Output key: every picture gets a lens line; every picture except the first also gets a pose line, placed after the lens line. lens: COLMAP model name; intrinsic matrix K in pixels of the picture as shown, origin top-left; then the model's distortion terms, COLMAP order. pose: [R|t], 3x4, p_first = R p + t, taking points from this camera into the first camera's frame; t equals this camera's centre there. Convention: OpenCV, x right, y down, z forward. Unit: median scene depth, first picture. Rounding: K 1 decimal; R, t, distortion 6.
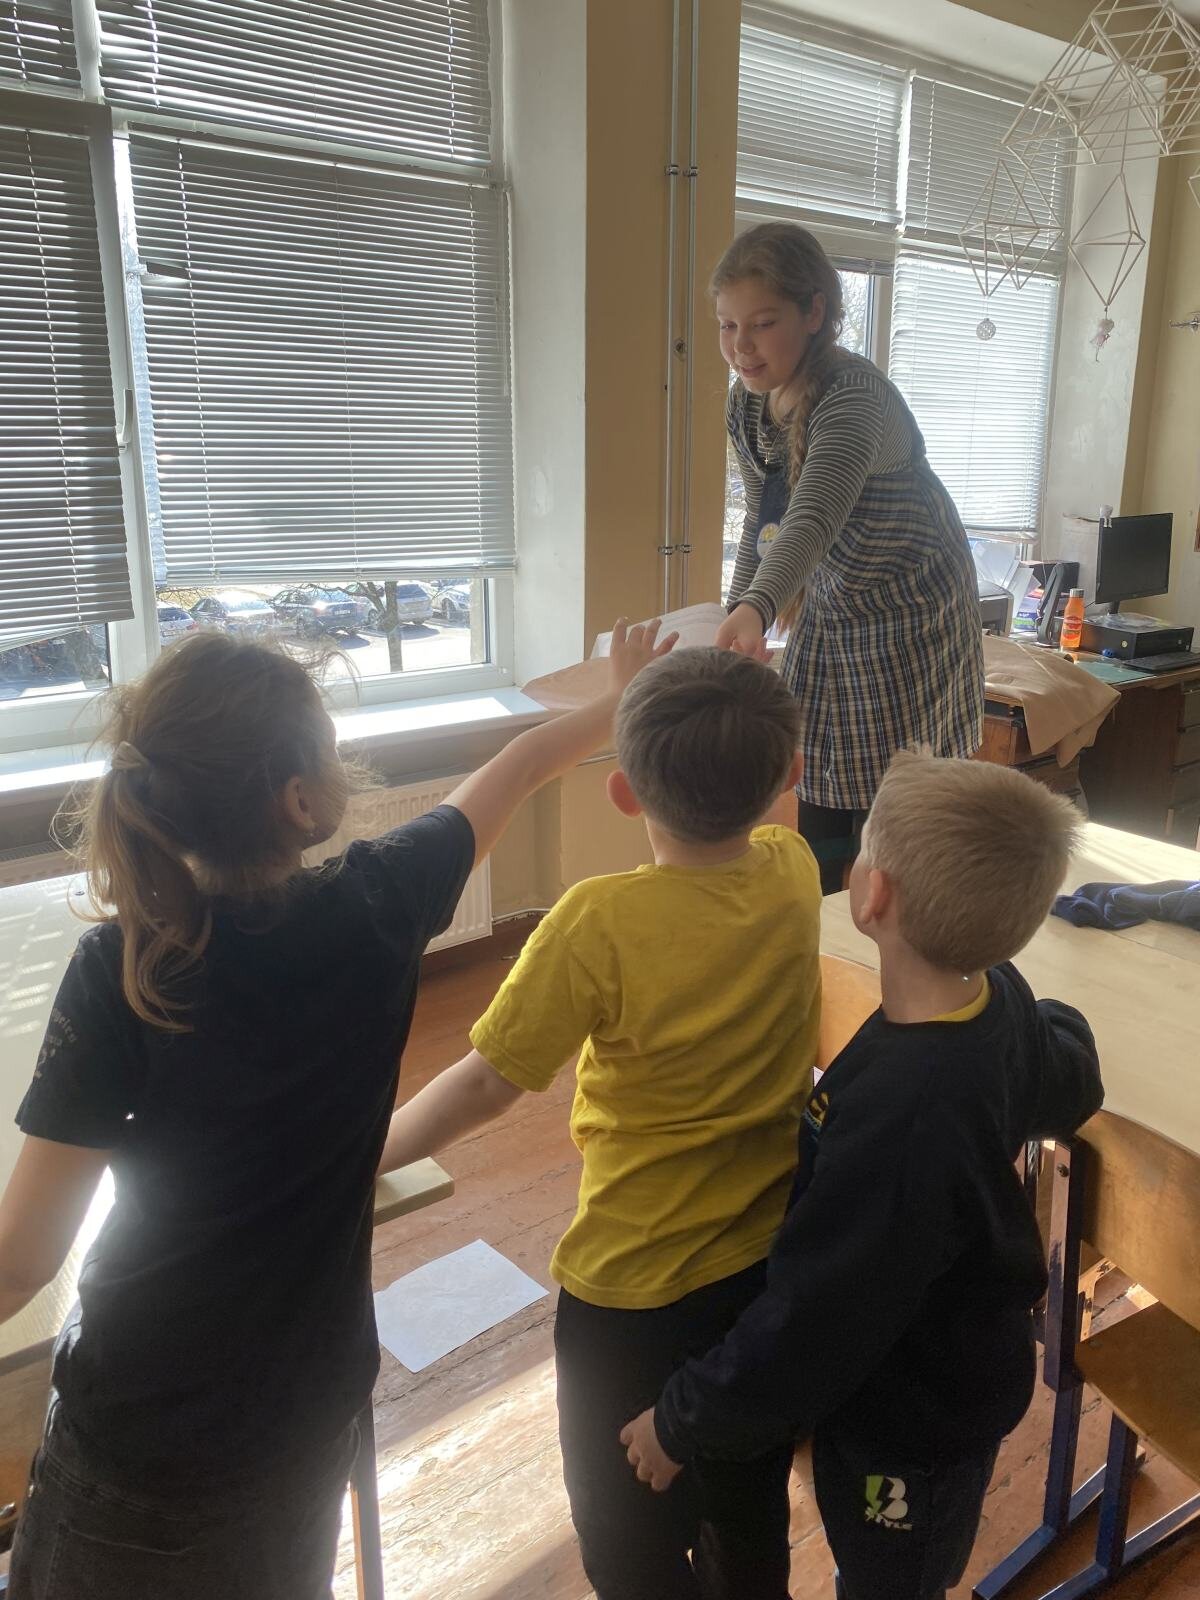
lens RADIAL K [[1227.8, 0, 607.3], [0, 1227.8, 803.9], [0, 0, 1]] dist [0.013101, -0.019967]
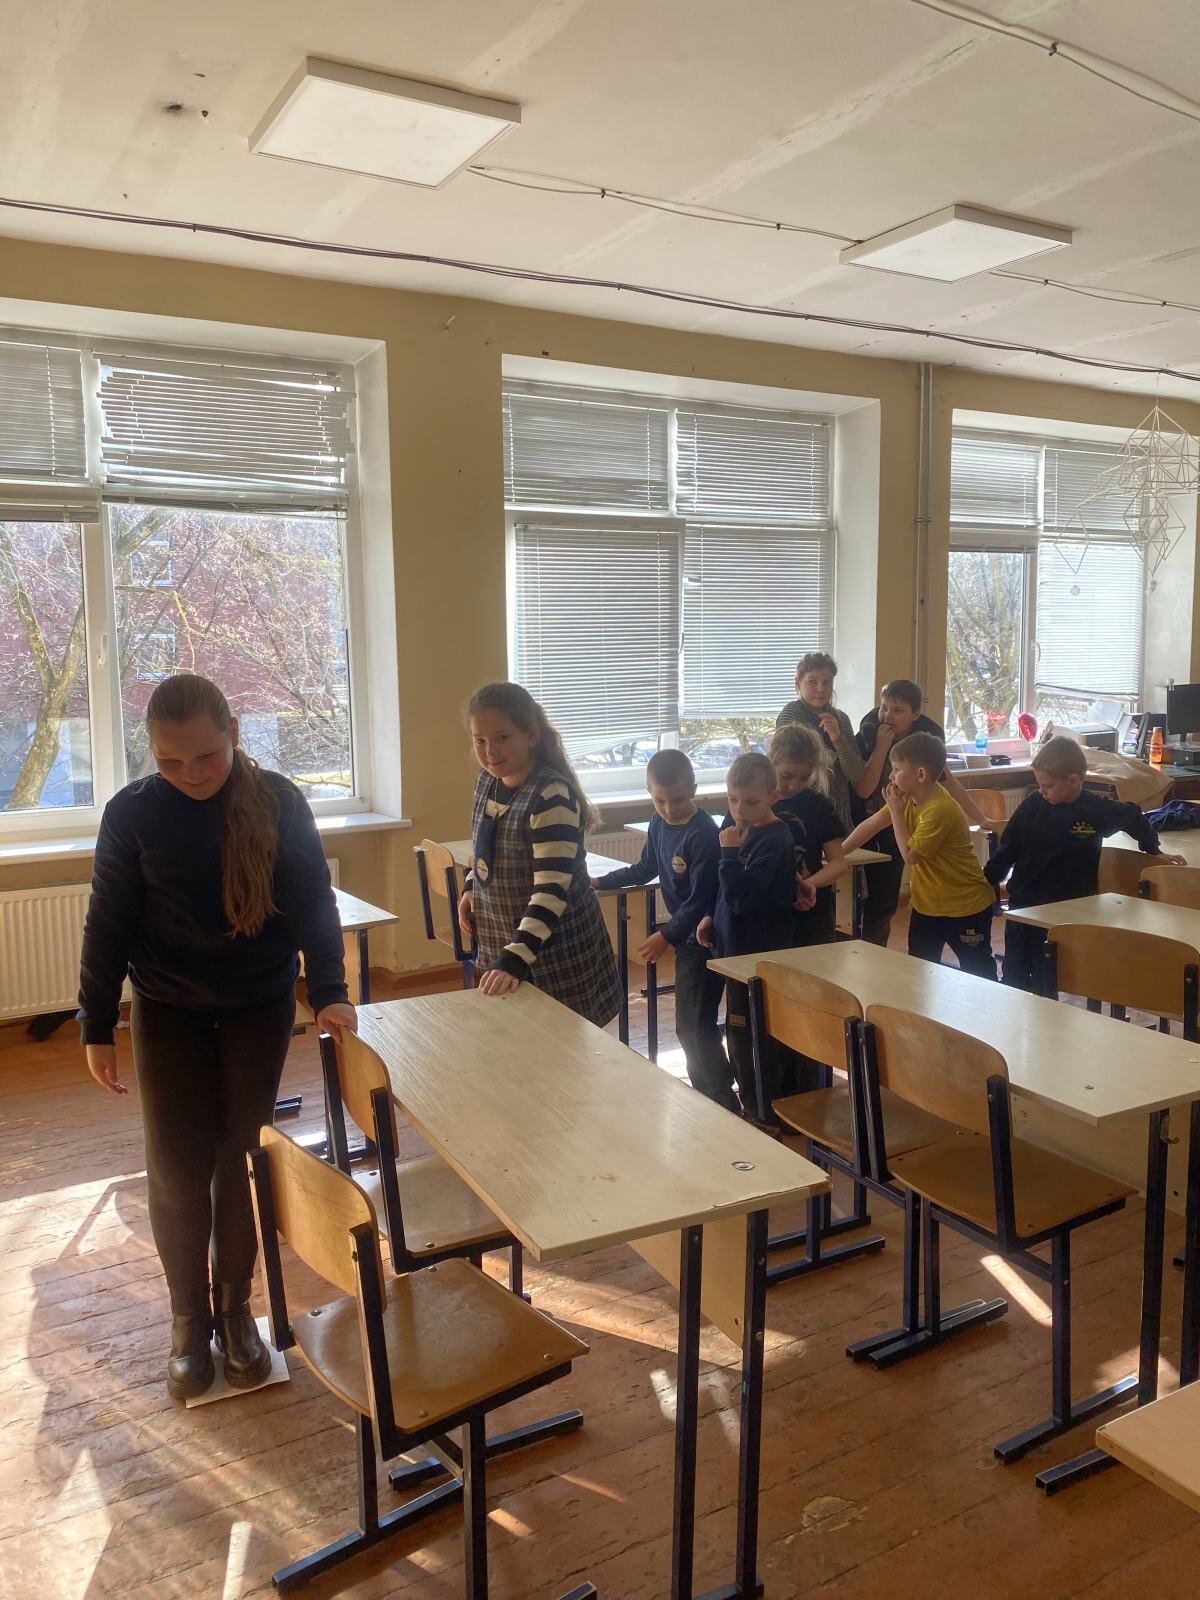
lens RADIAL K [[1227.8, 0, 597.0], [0, 1227.8, 805.1], [0, 0, 1]] dist [0.013101, -0.019967]
pose [[0.989064, 0.002569, -0.147463, -0.138622], [-0.024258, 0.989064, -0.145475, 0.212113], [0.145476, 0.147462, 0.978311, -0.808045]]
